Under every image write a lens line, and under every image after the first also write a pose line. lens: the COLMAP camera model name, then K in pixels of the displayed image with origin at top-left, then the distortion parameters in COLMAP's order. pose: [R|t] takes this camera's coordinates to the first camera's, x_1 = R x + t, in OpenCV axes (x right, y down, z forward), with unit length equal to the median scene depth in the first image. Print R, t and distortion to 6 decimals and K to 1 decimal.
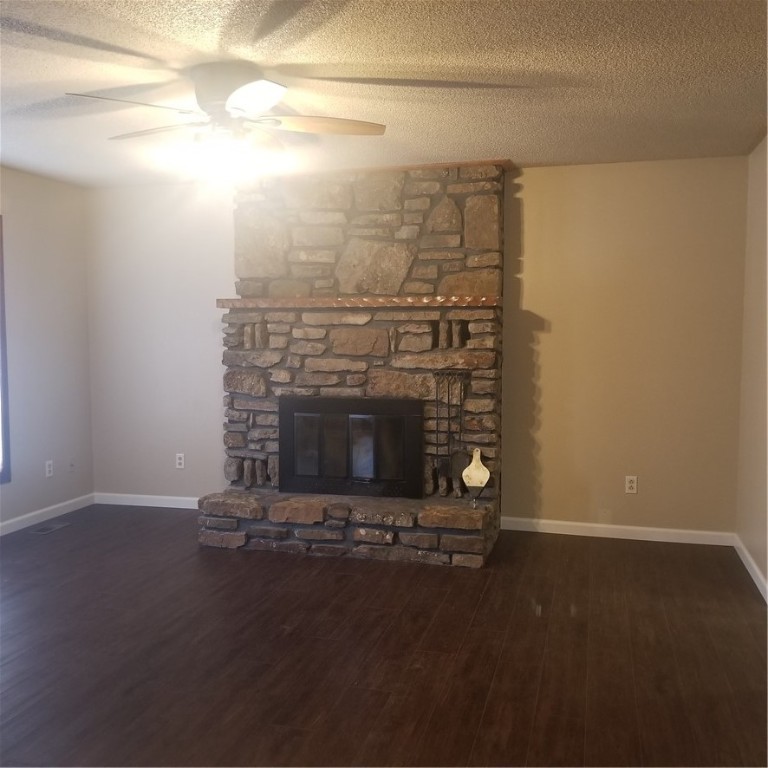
lens RADIAL K [[789.8, 0, 369.9], [0, 789.8, 381.6], [0, 0, 1]] dist [0.128328, -0.283109]
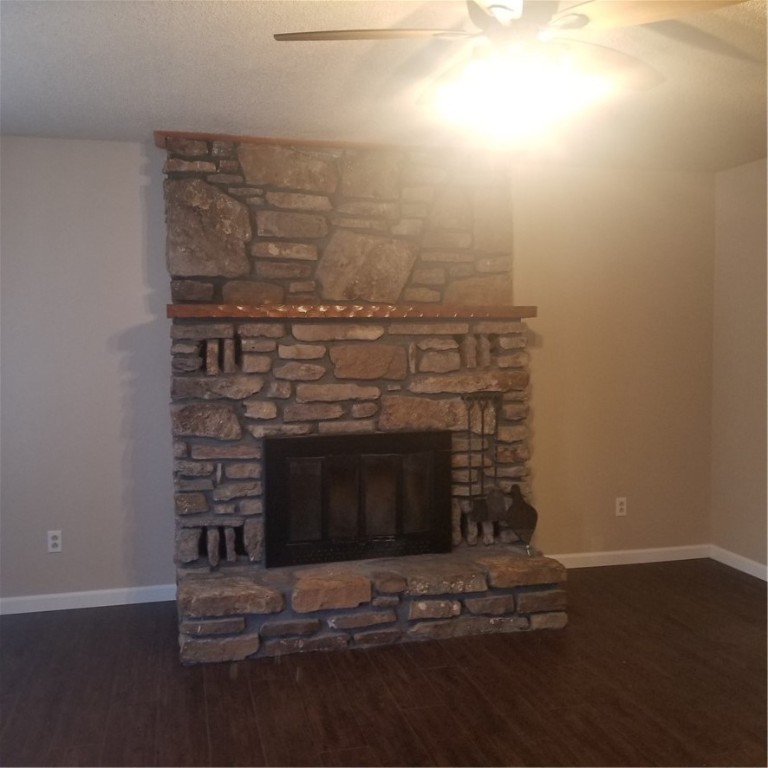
lens RADIAL K [[789.8, 0, 369.9], [0, 789.8, 381.6], [0, 0, 1]] dist [0.128328, -0.283109]
pose [[0.871844, -0.030717, 0.488820, -0.399342], [0.040782, 0.999119, -0.009952, -0.022757], [-0.488083, 0.028612, 0.872328, 0.315857]]
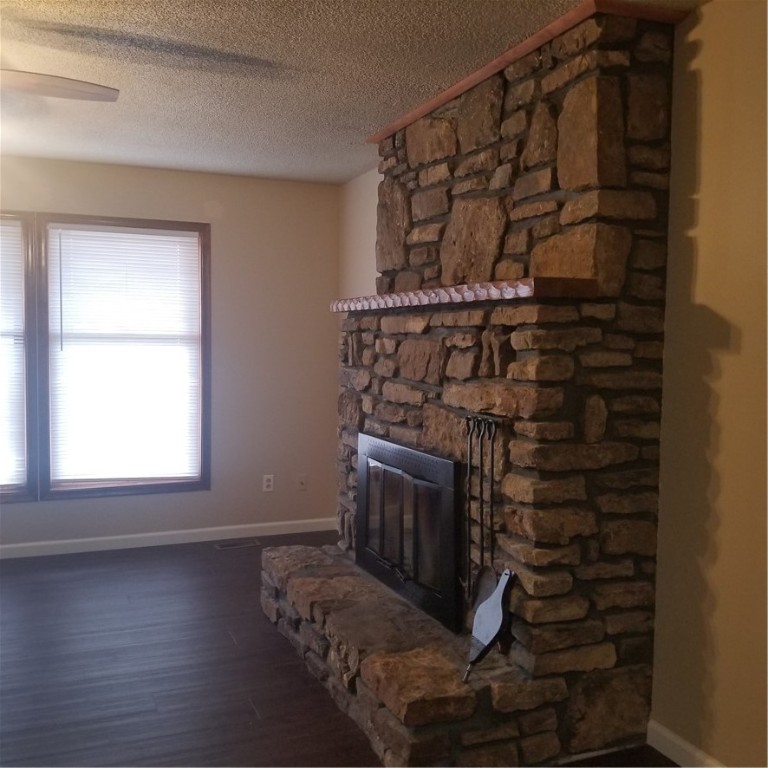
lens RADIAL K [[789.8, 0, 369.9], [0, 789.8, 381.6], [0, 0, 1]] dist [0.128328, -0.283109]
pose [[0.616963, 0.051491, -0.785306, 0.468067], [-0.064388, 0.997815, 0.014840, -0.040167], [0.784353, 0.041409, 0.618931, 0.575127]]
